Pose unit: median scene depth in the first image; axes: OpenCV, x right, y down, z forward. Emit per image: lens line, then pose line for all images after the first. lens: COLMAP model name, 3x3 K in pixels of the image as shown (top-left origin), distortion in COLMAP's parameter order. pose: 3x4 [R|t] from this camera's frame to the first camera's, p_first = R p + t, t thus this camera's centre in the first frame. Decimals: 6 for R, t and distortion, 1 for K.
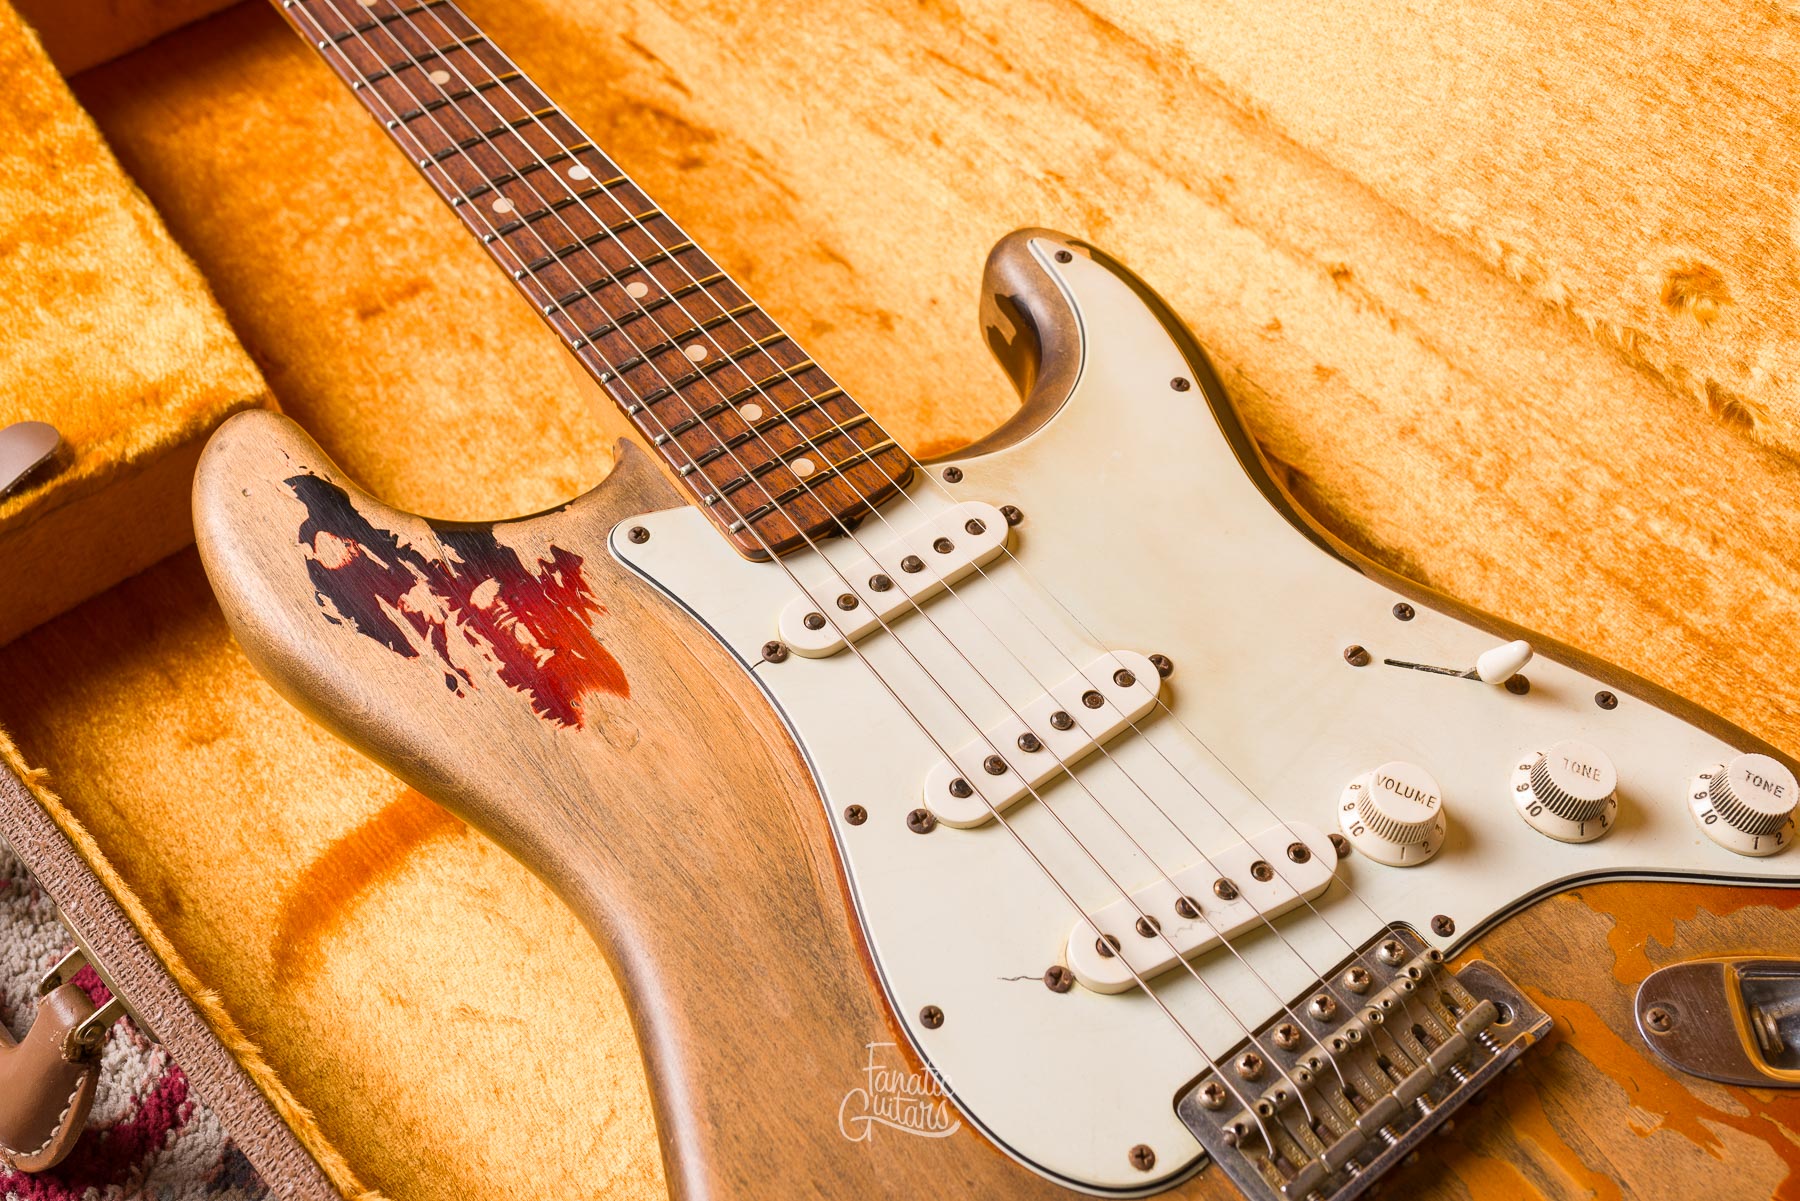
lens RADIAL K [[1761.4, 0, 898.7], [0, 1761.4, 600.6], [0, 0, 1]] dist [-0.002716, 0.002540]
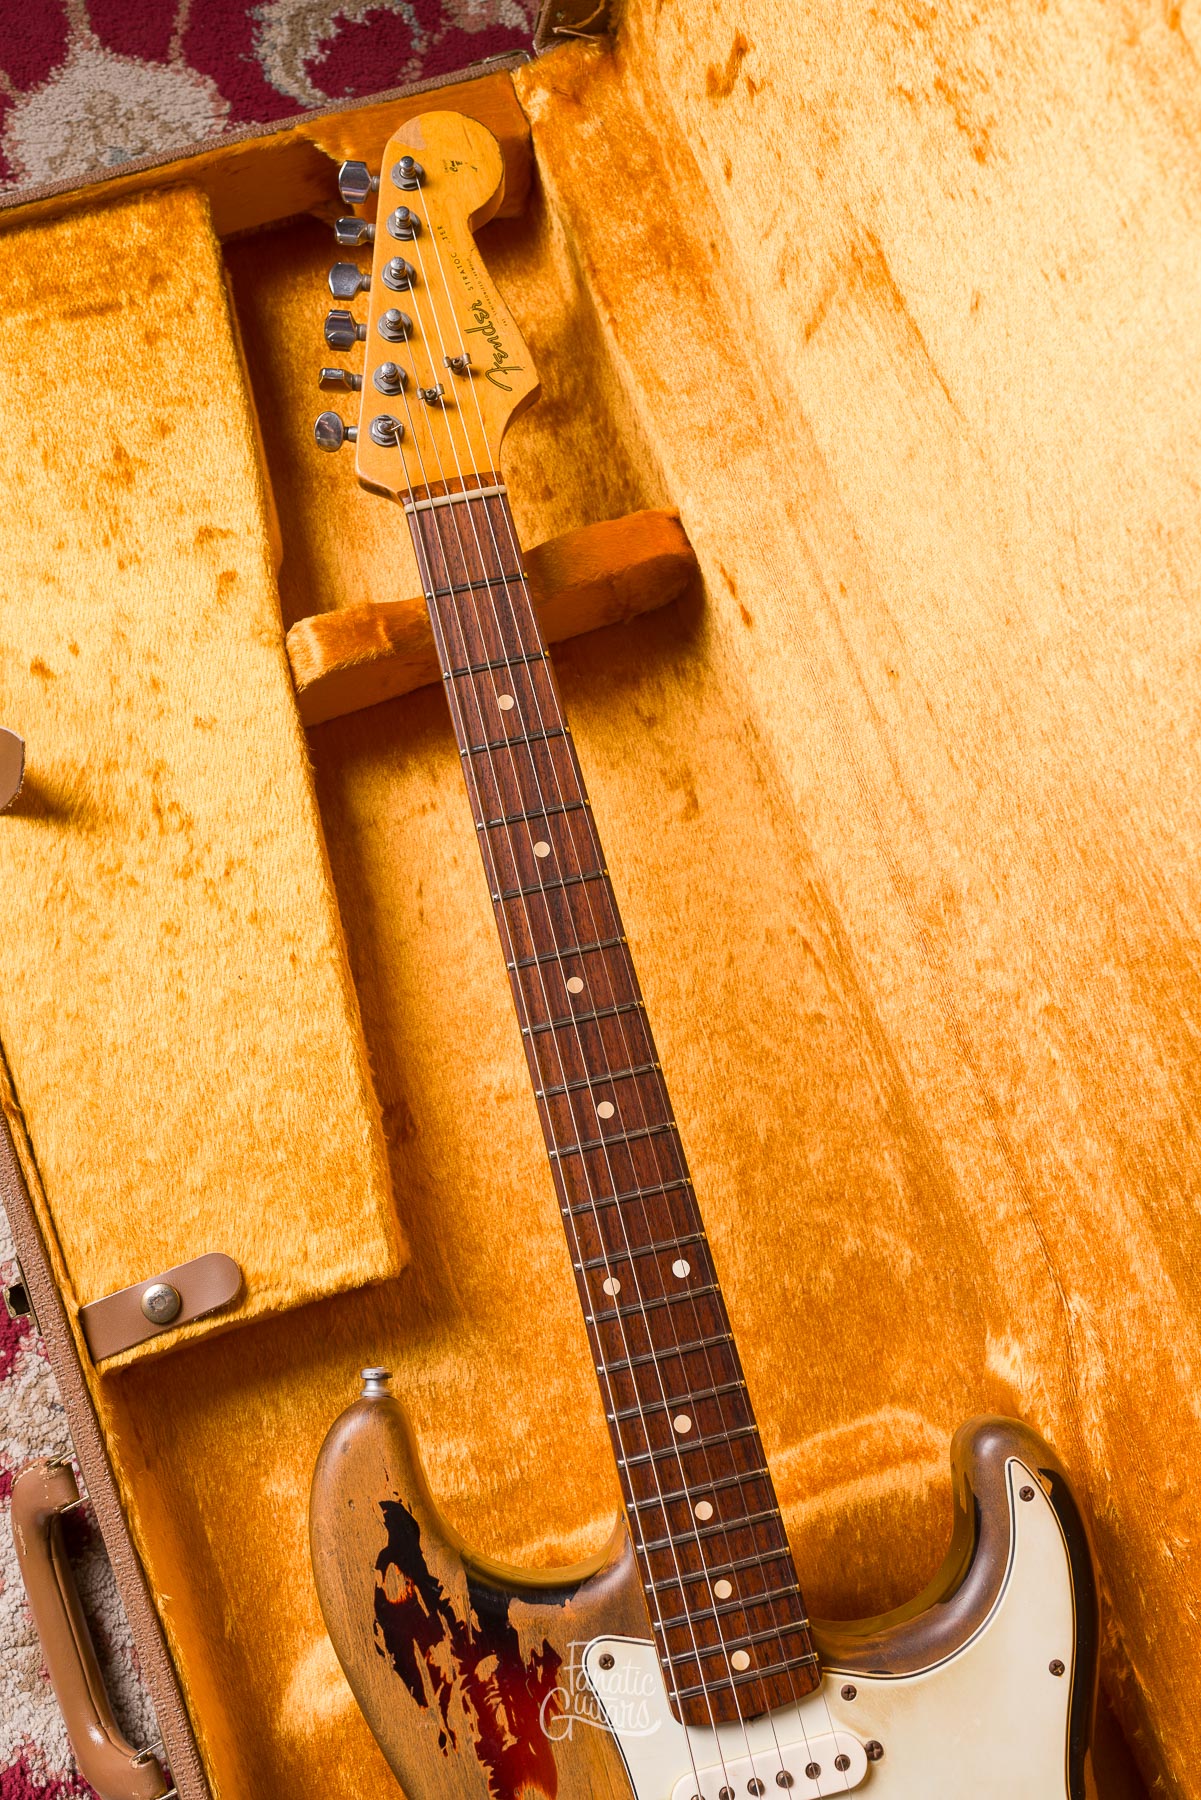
lens RADIAL K [[1730.7, 0, 601.9], [0, 1730.7, 897.2], [0, 0, 1]] dist [0.002931, -0.009765]
pose [[0.916549, 0.389811, -0.089364, -0.230877], [-0.327694, 0.860114, 0.390923, -0.934969], [0.229249, -0.329016, 0.916075, -0.015652]]
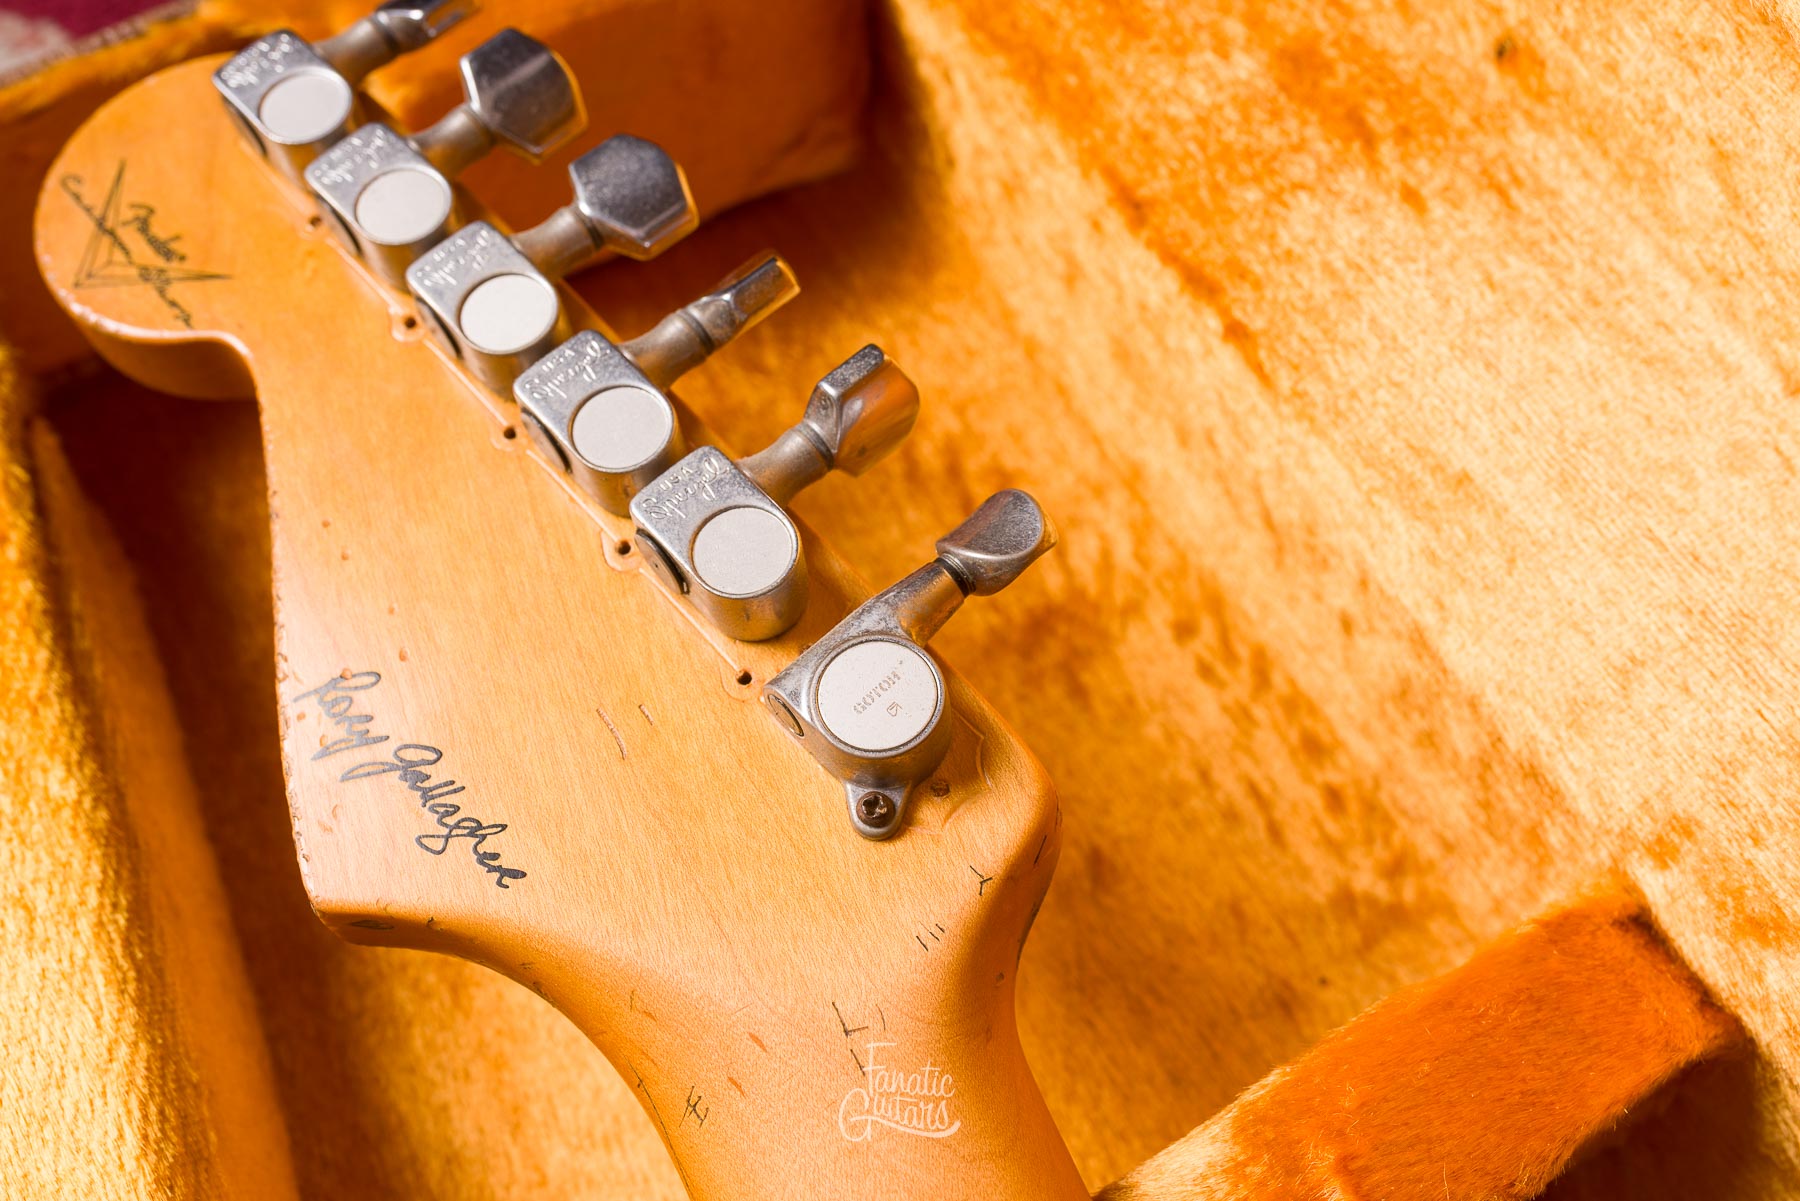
lens RADIAL K [[1865.2, 0, 898.2], [0, 1865.2, 602.1], [0, 0, 1]] dist [-0.003819, 0.001884]
pose [[0.972223, 0.167113, -0.163878, -0.539742], [-0.142765, 0.978235, 0.150582, -0.775109], [0.185475, -0.123003, 0.974920, 0.983124]]
